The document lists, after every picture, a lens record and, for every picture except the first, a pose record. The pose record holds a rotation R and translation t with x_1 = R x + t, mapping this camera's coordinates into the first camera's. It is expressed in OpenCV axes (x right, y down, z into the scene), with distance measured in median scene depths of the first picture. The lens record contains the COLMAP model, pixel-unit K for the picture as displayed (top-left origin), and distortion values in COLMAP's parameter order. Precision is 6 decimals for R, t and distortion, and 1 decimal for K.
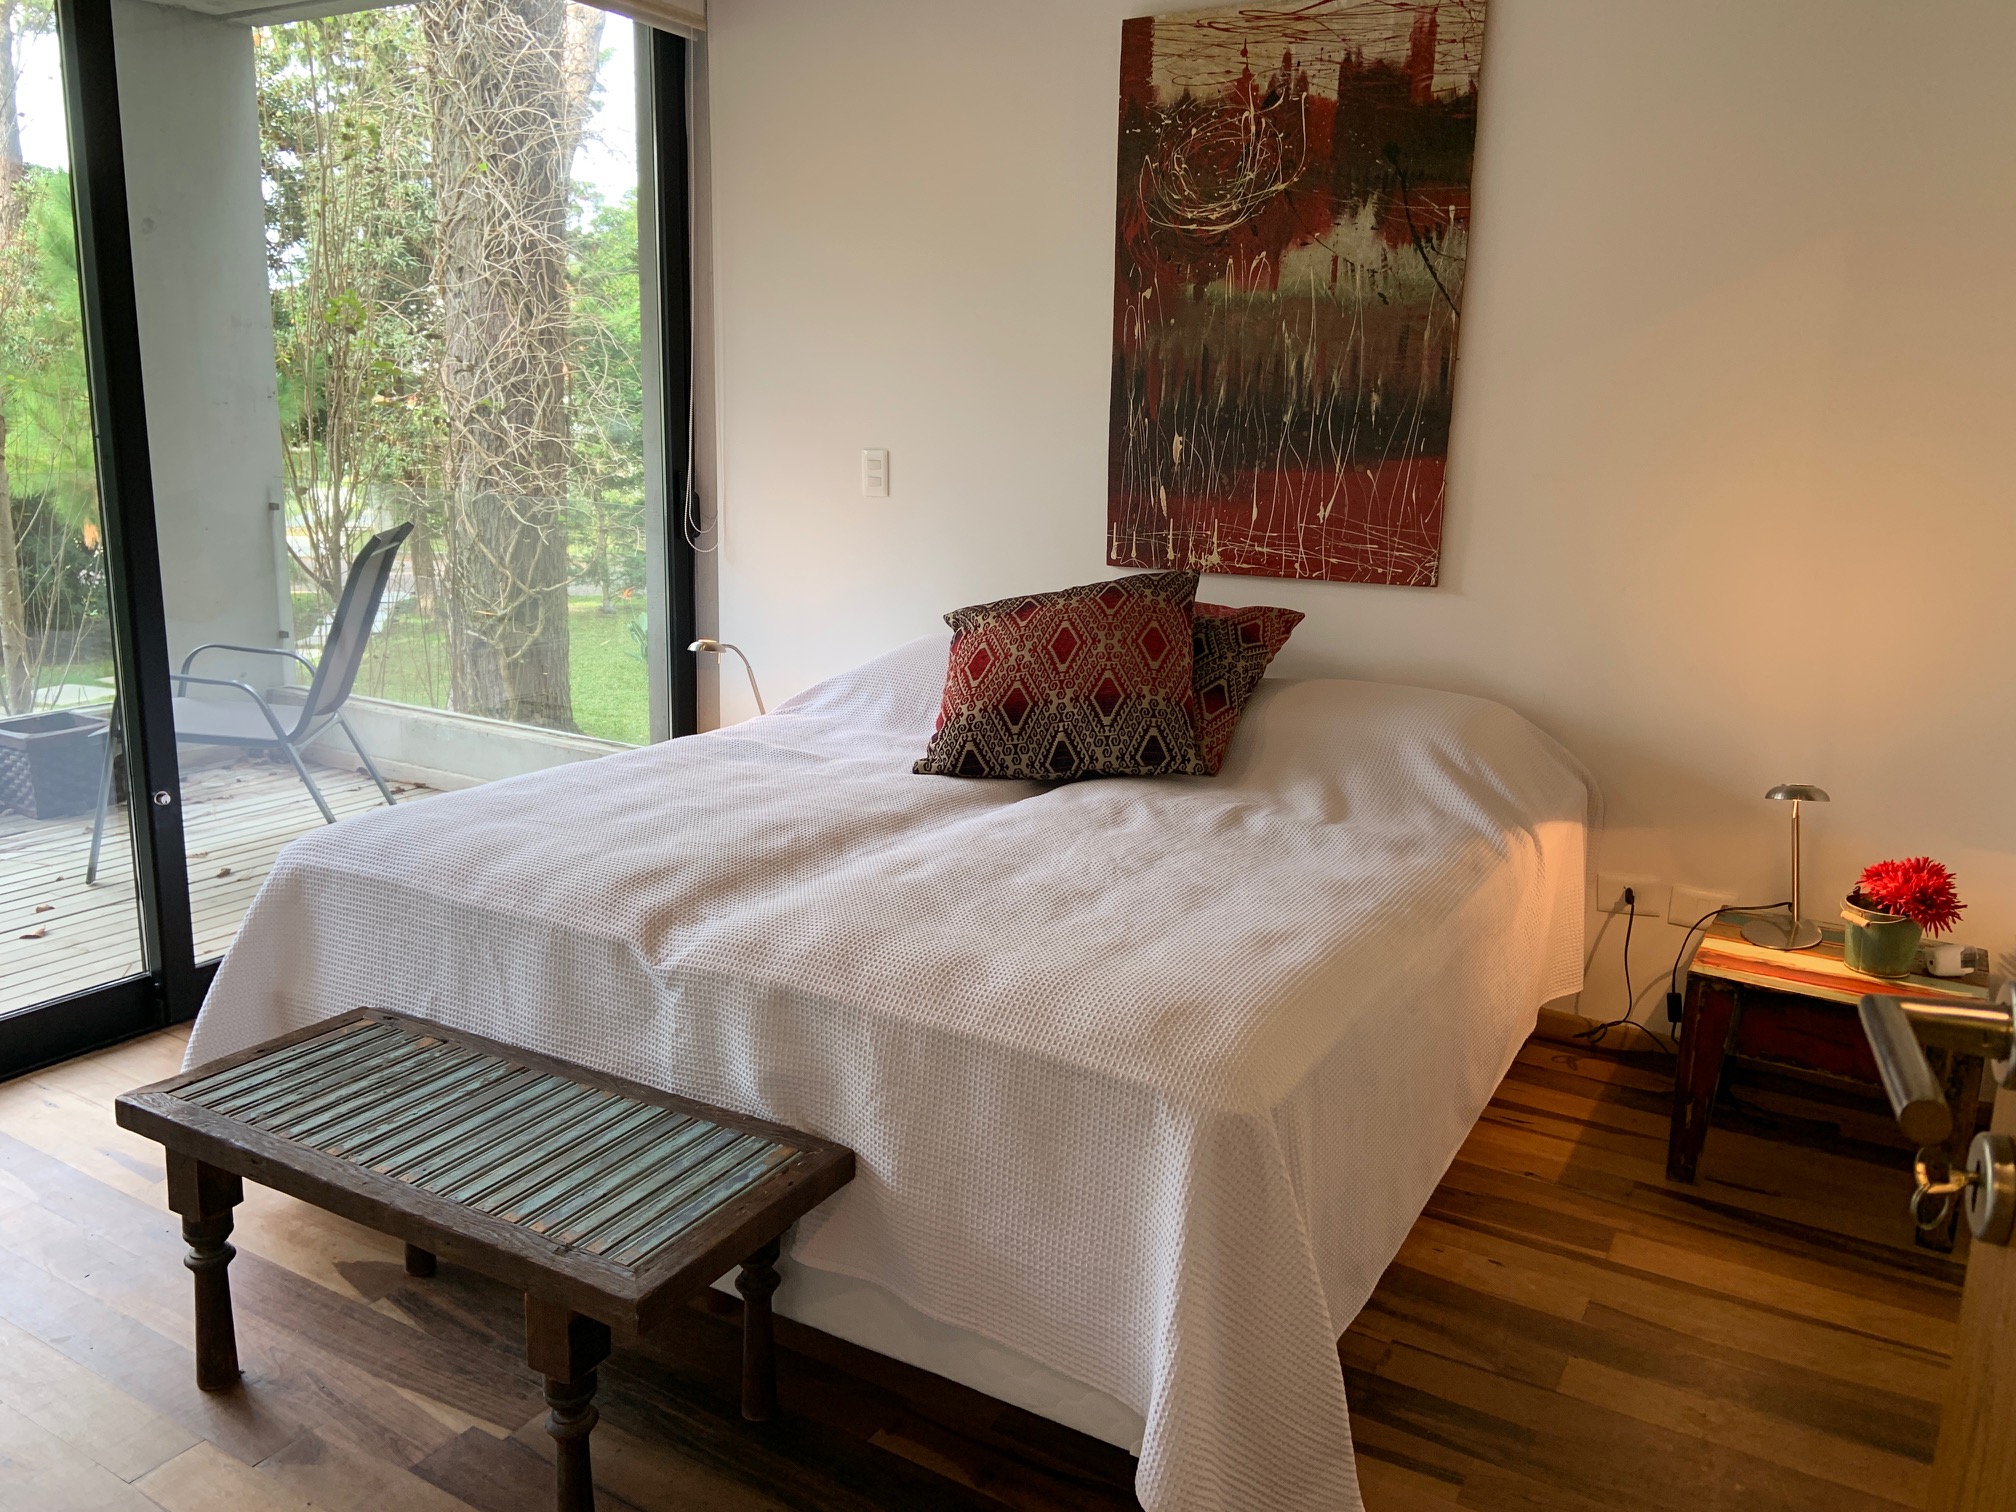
lens RADIAL K [[1532.9, 0, 1008.1], [0, 1532.9, 750.9], [0, 0, 1]] dist [0.031932, -0.014147]
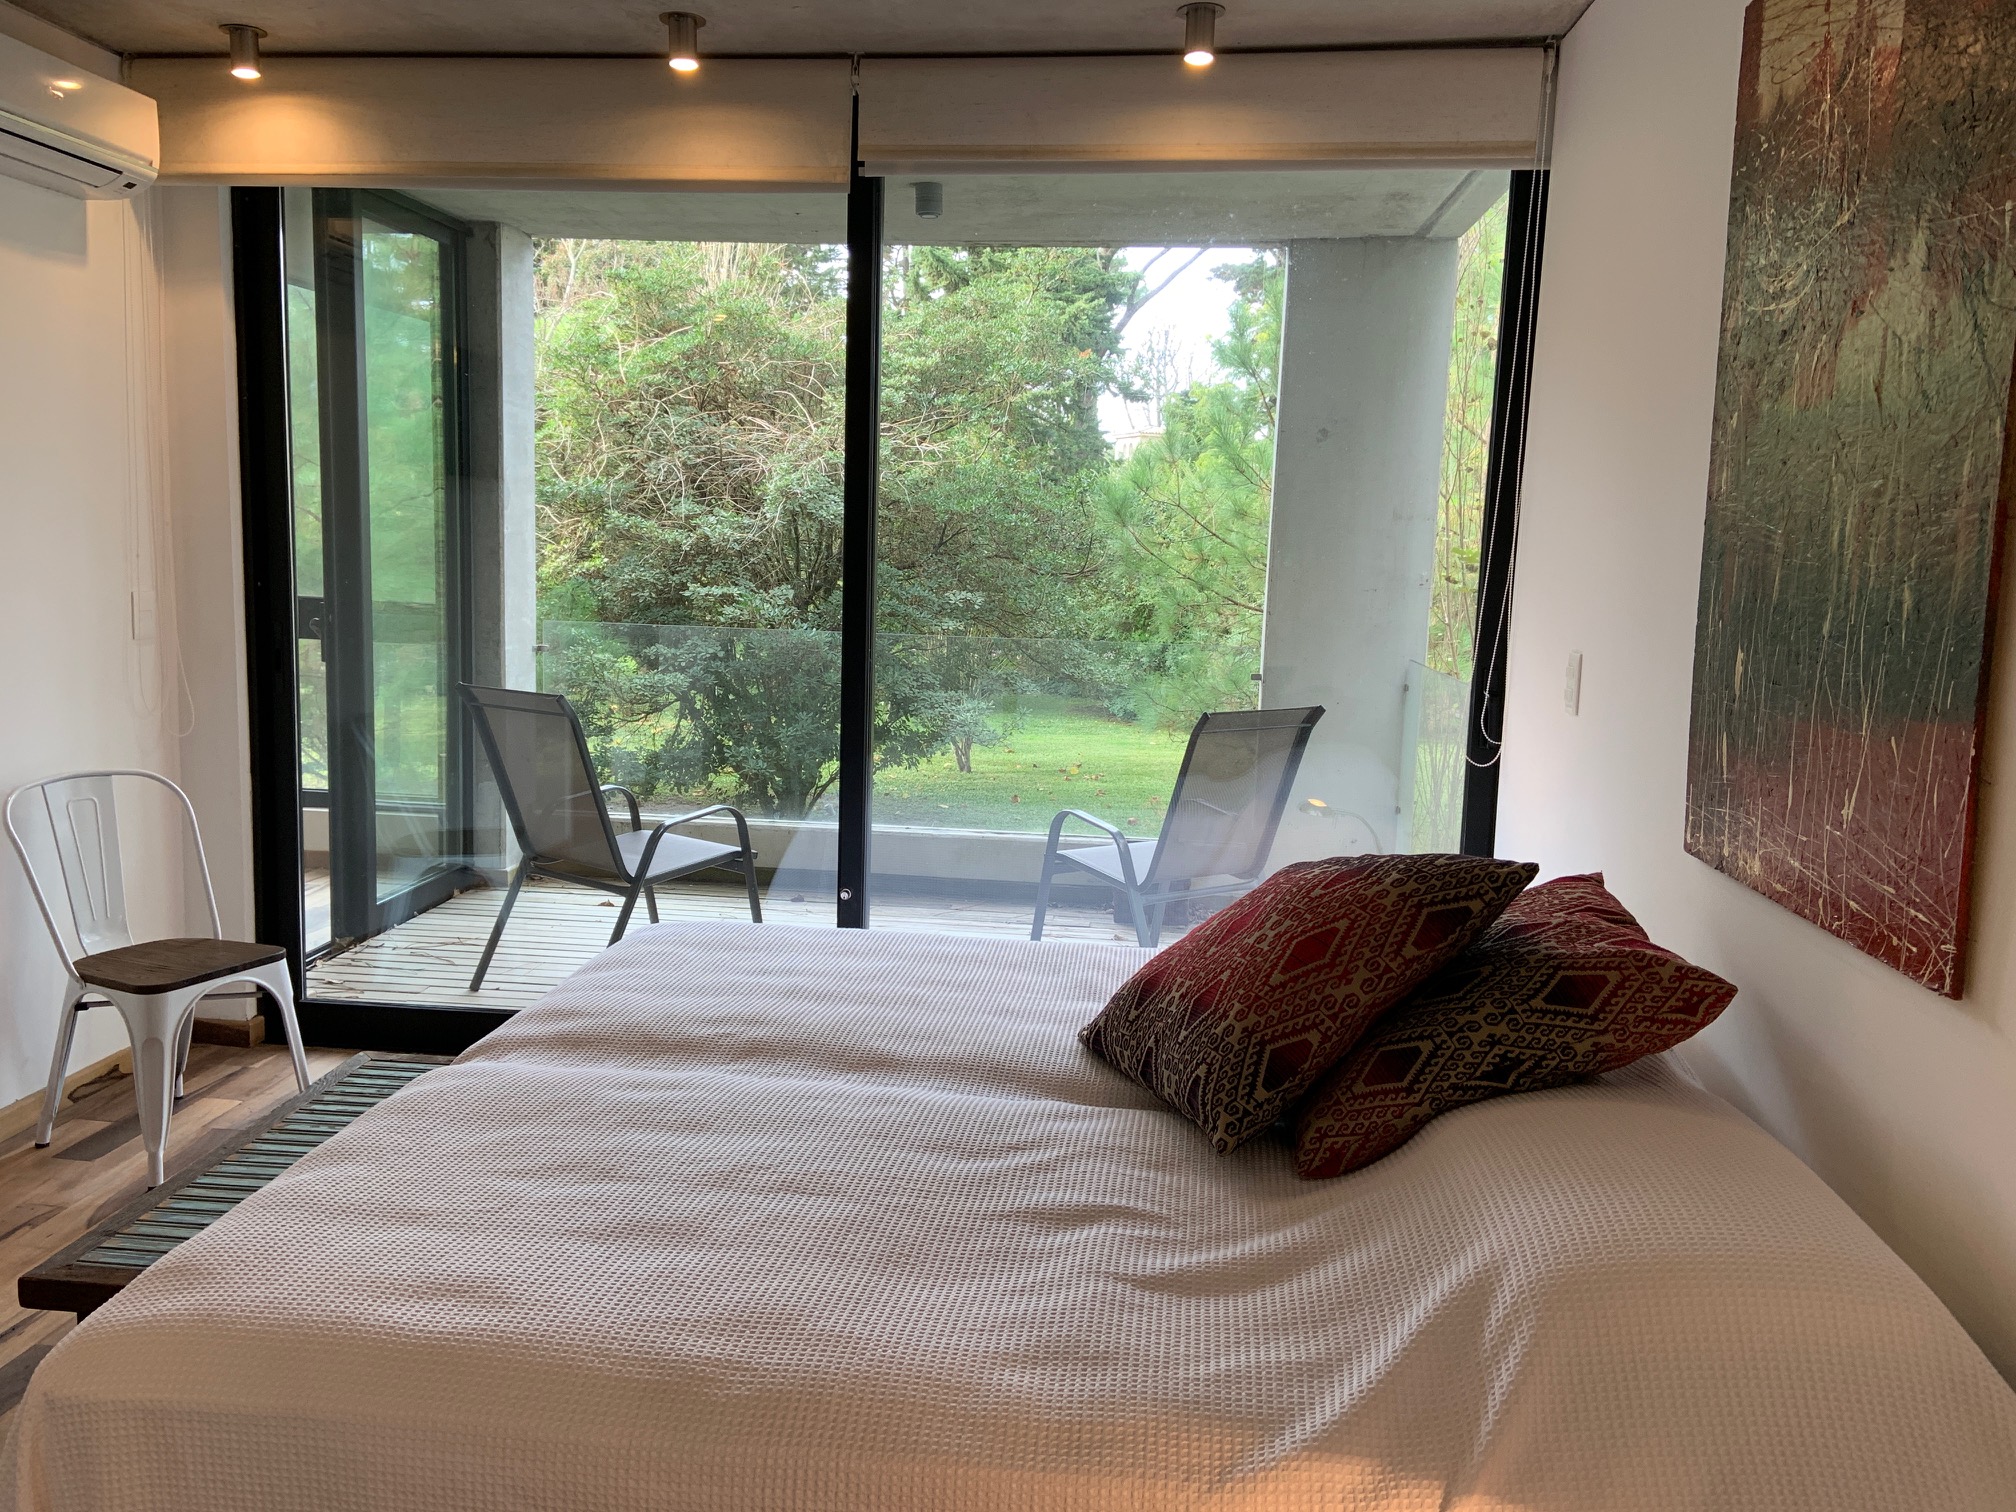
lens RADIAL K [[1532.9, 0, 1005.8], [0, 1532.9, 755.6], [0, 0, 1]] dist [0.031932, -0.014147]
pose [[0.416523, 0.112147, -0.902182, 0.820913], [-0.220232, 0.975252, 0.019552, -0.177851], [0.882047, 0.190545, 0.430913, 0.773644]]
